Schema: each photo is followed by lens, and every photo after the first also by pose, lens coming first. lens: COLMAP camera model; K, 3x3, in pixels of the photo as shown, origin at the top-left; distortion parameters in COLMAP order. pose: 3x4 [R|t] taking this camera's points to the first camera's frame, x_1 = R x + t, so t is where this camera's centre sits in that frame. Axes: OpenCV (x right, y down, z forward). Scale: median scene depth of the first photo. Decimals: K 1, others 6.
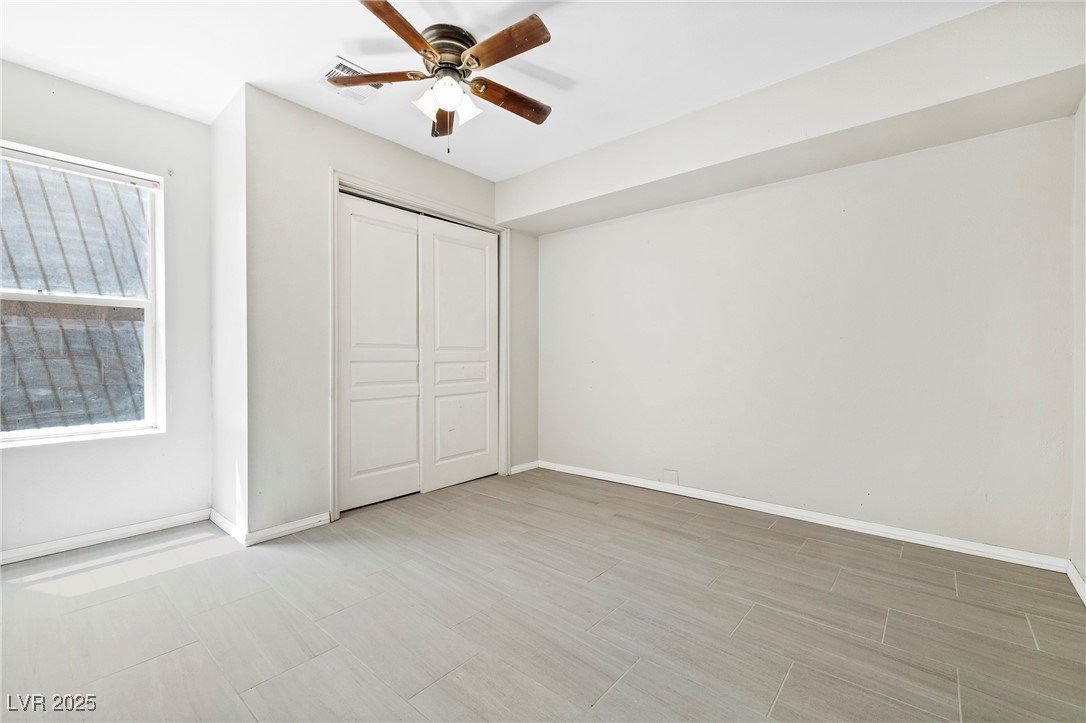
lens RADIAL K [[463.8, 0, 544.8], [0, 463.8, 358.3], [0, 0, 1]] dist [-0.000600, 0.000476]
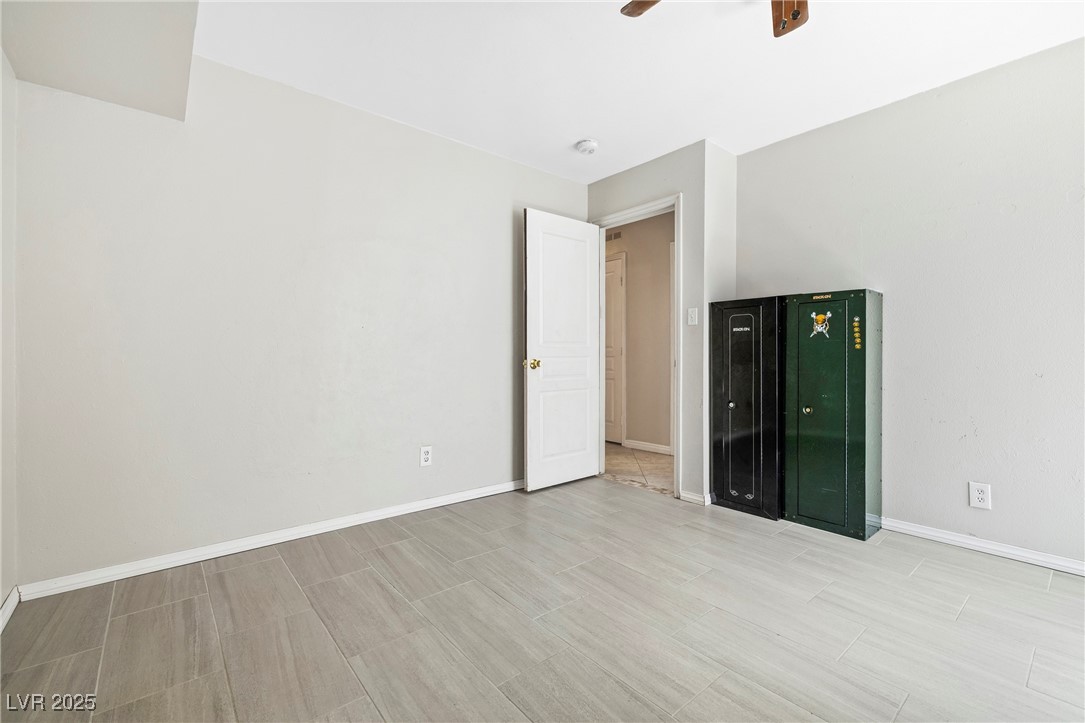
lens RADIAL K [[463.4, 0, 544.3], [0, 463.4, 358.3], [0, 0, 1]] dist [-0.000600, 0.000476]
pose [[-0.985648, -0.002934, 0.168788, 0.007376], [-0.002498, 0.999993, 0.002798, 0.002247], [-0.168795, 0.002336, -0.985648, 1.891498]]
